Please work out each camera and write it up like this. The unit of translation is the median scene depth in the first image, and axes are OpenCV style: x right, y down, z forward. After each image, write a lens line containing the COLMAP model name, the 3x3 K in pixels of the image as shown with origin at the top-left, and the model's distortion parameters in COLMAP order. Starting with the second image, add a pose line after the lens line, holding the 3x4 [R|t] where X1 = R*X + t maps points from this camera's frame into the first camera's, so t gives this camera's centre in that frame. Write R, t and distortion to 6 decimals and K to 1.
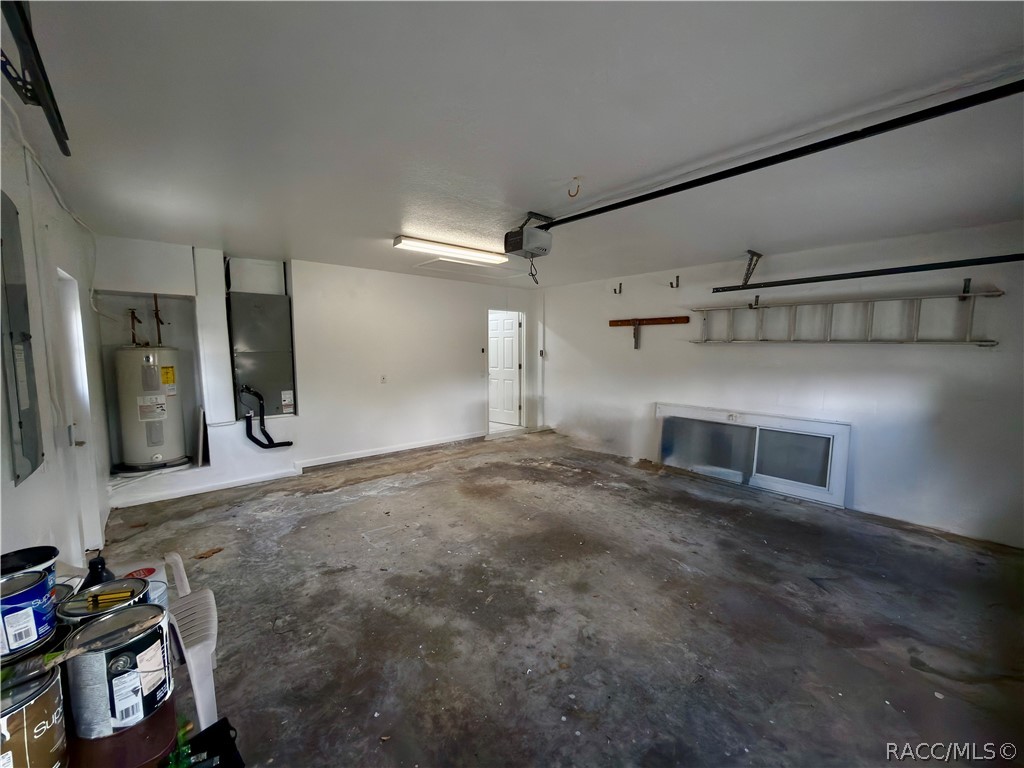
lens RADIAL K [[408.9, 0, 512.8], [0, 408.9, 384.0], [0, 0, 1]] dist [-0.002196, 0.000197]
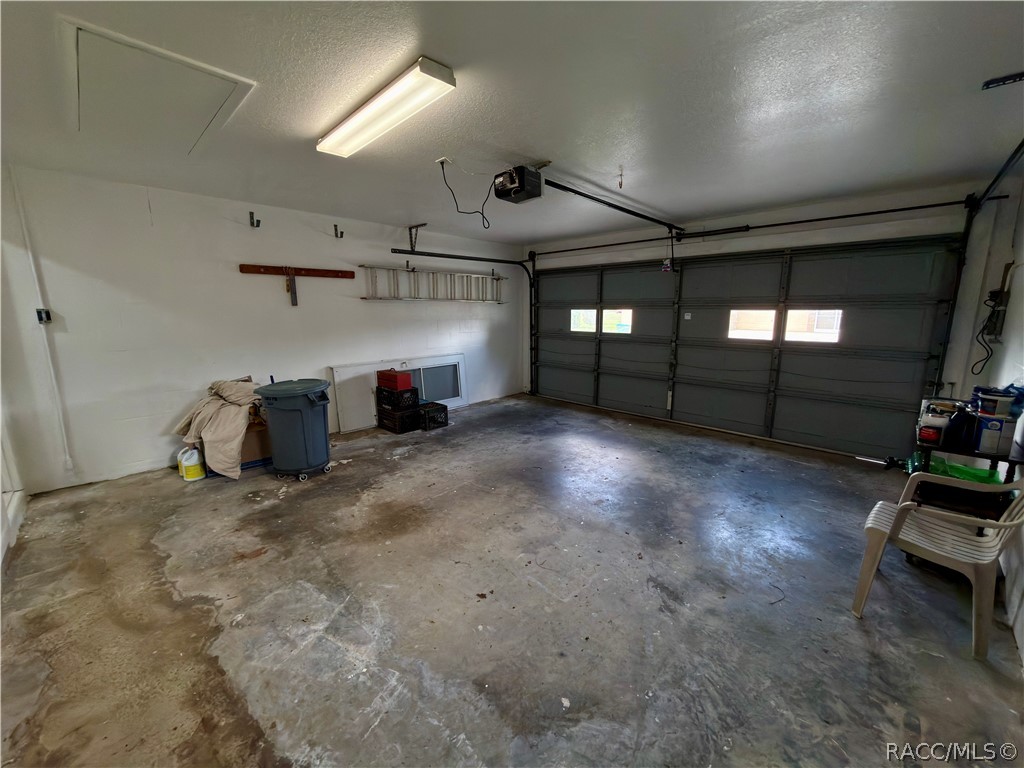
lens RADIAL K [[408.9, 0, 512.5], [0, 408.9, 385.2], [0, 0, 1]] dist [-0.002196, 0.000197]
pose [[-0.087628, -0.185482, 0.978733, -0.688803], [0.093539, 0.976639, 0.193459, -0.062151], [-0.991752, 0.108502, -0.068231, 0.823143]]
